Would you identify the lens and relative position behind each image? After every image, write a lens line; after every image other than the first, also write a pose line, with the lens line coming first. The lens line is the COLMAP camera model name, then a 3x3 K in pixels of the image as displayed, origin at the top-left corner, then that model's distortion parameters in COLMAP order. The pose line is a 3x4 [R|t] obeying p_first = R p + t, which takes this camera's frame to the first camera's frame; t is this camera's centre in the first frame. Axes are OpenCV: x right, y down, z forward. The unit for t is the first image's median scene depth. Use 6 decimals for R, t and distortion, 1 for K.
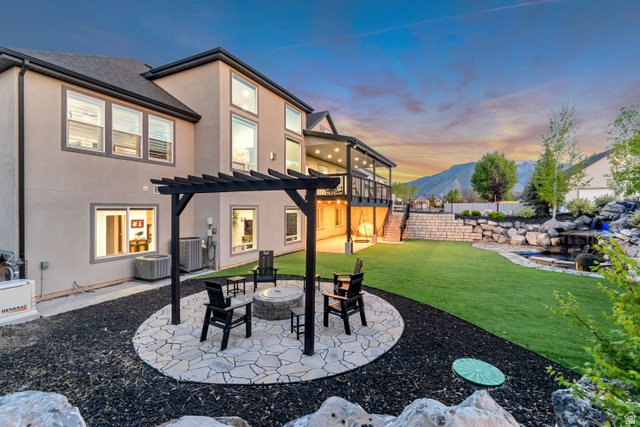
lens RADIAL K [[274.9, 0, 333.4], [0, 274.9, 210.5], [0, 0, 1]] dist [0.000776, 0.000075]
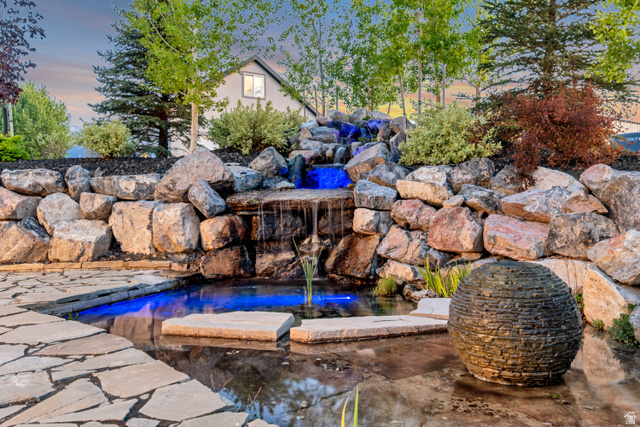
lens RADIAL K [[528.7, 0, 320.0], [0, 528.7, 213.5], [0, 0, 1]] dist [-0.002808, 0.000377]
pose [[0.516216, -0.013967, 0.856345, 0.403695], [0.007480, 0.999902, 0.011800, 0.082075], [-0.856426, 0.000314, 0.516270, 0.610966]]
